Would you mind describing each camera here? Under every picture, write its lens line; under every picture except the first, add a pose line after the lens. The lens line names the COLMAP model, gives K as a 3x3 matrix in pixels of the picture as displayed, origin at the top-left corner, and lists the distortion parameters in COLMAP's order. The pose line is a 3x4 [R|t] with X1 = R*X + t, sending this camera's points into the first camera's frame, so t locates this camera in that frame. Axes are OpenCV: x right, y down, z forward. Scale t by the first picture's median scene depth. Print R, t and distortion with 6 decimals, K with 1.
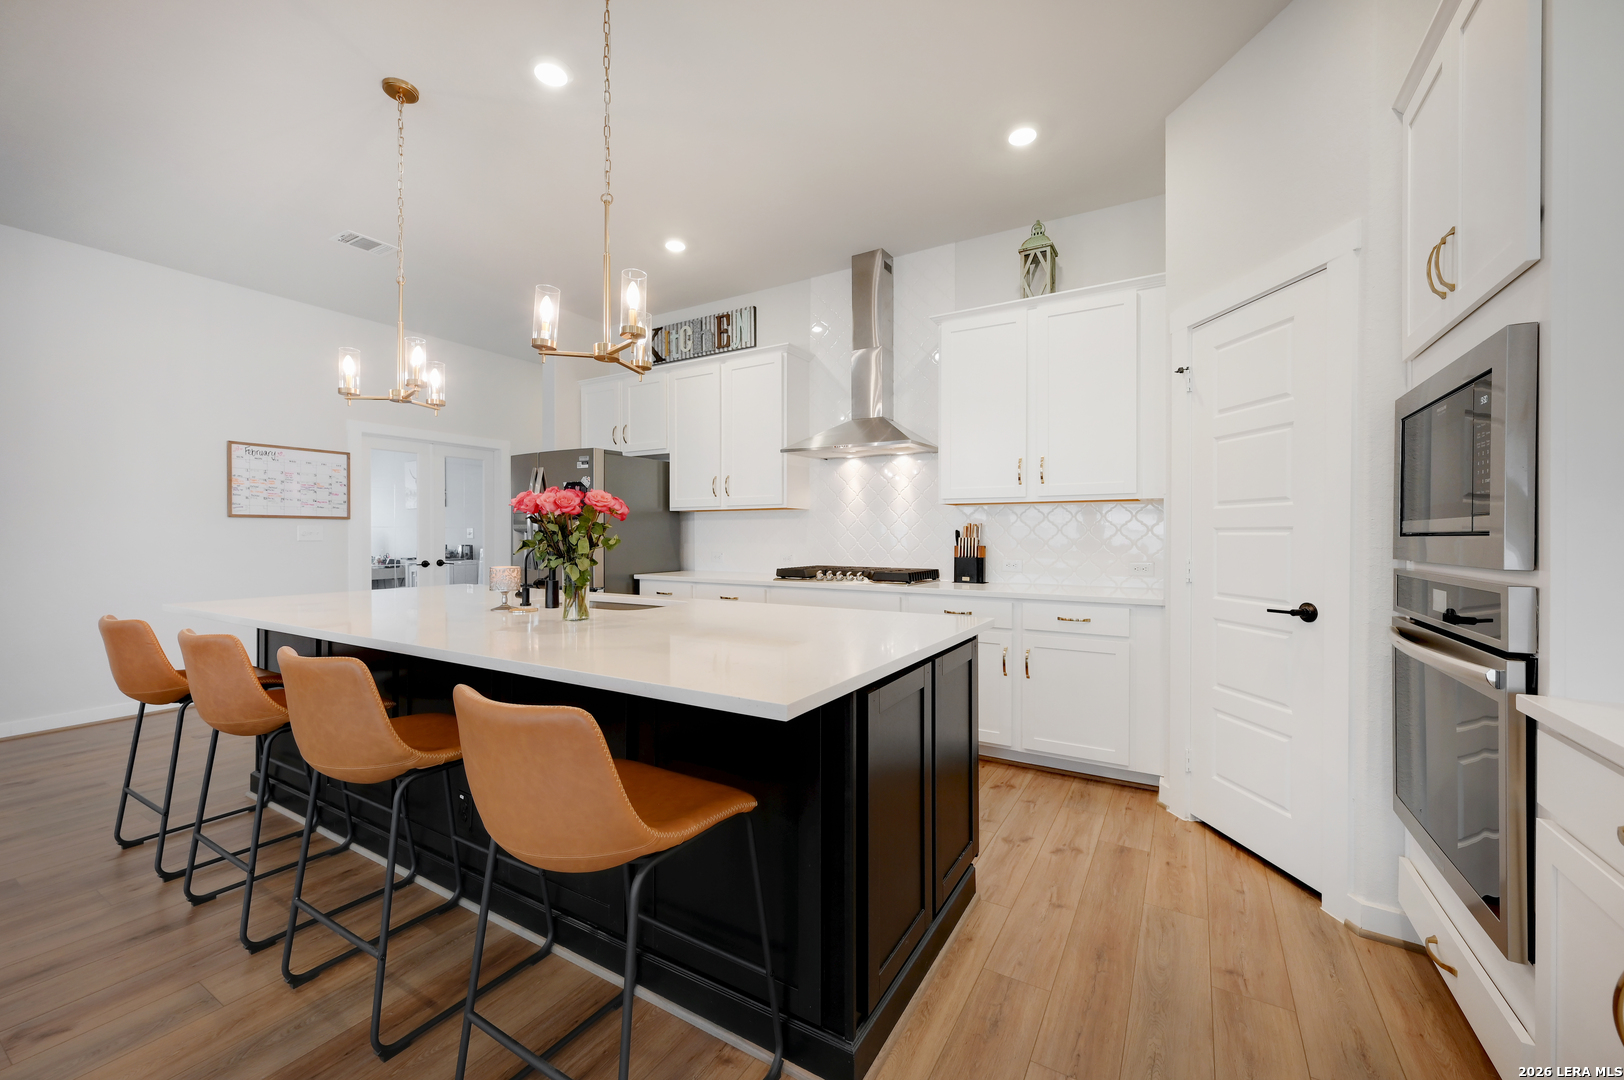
lens RADIAL K [[644.2, 0, 814.0], [0, 644.2, 528.9], [0, 0, 1]] dist [0.000366, 0.000321]
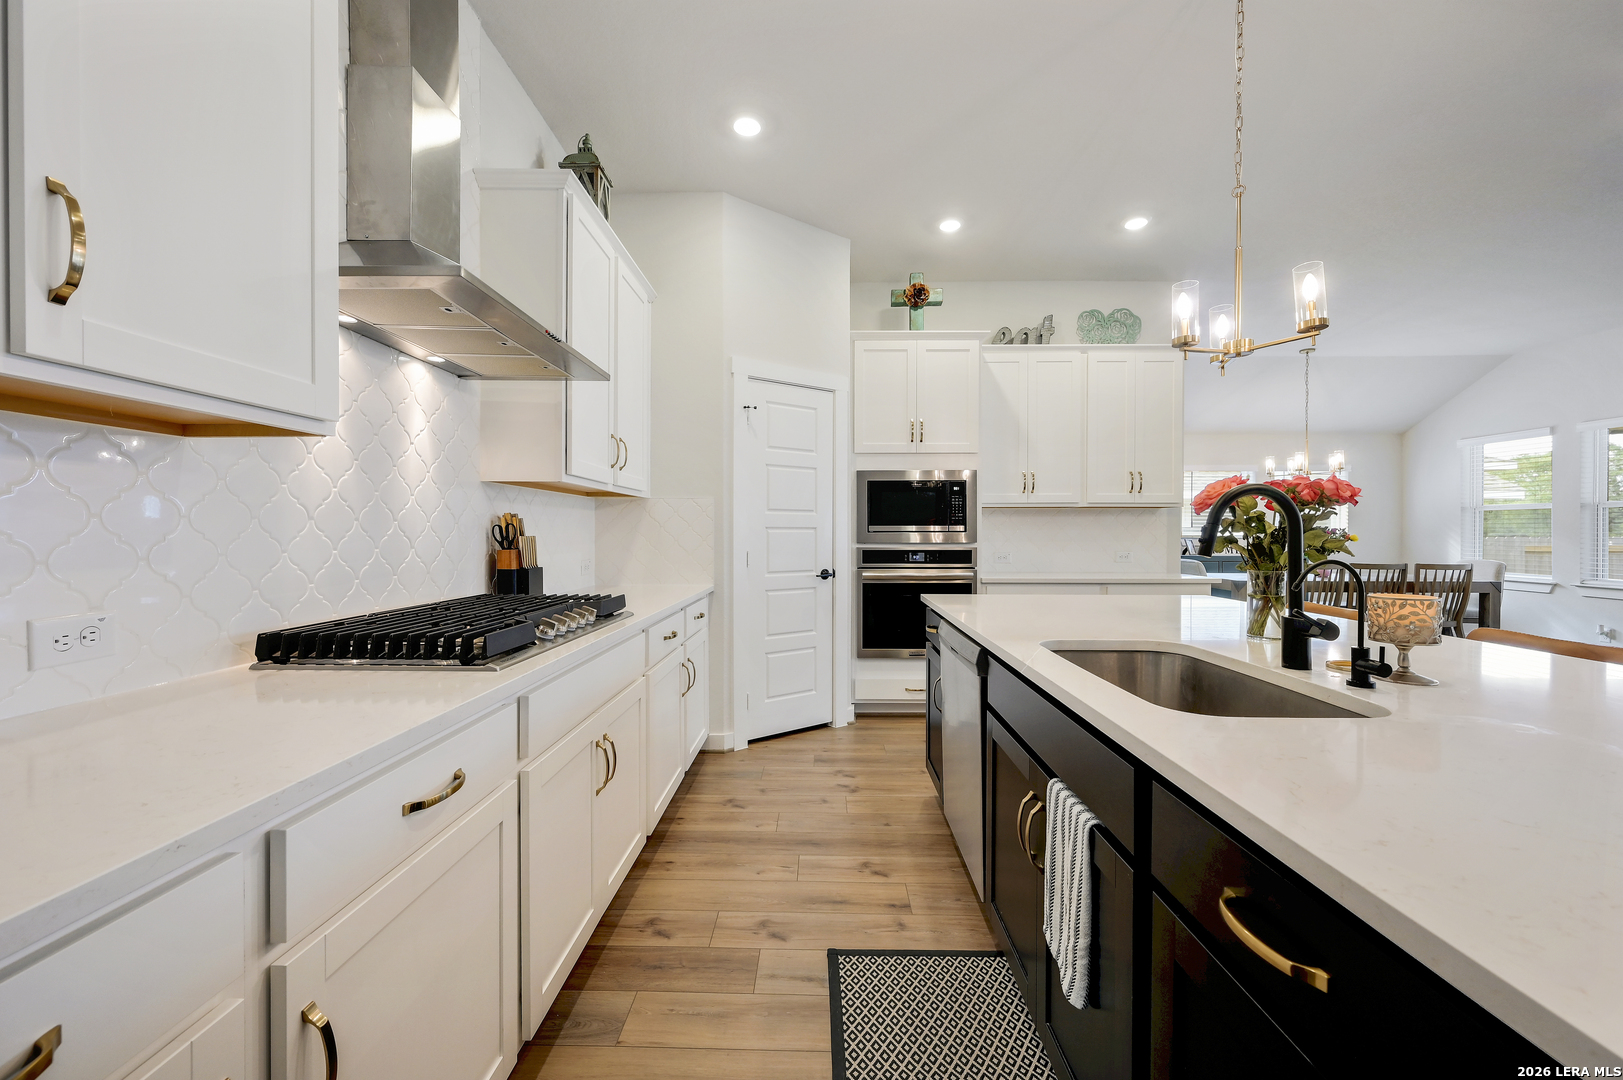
lens RADIAL K [[643.8, 0, 811.0], [0, 643.8, 530.7], [0, 0, 1]] dist [0.000366, 0.000321]
pose [[-0.491231, 0.000414, 0.871029, -0.395060], [-0.010737, 0.999921, -0.006530, 0.008600], [-0.870963, -0.012560, -0.491188, 0.947749]]
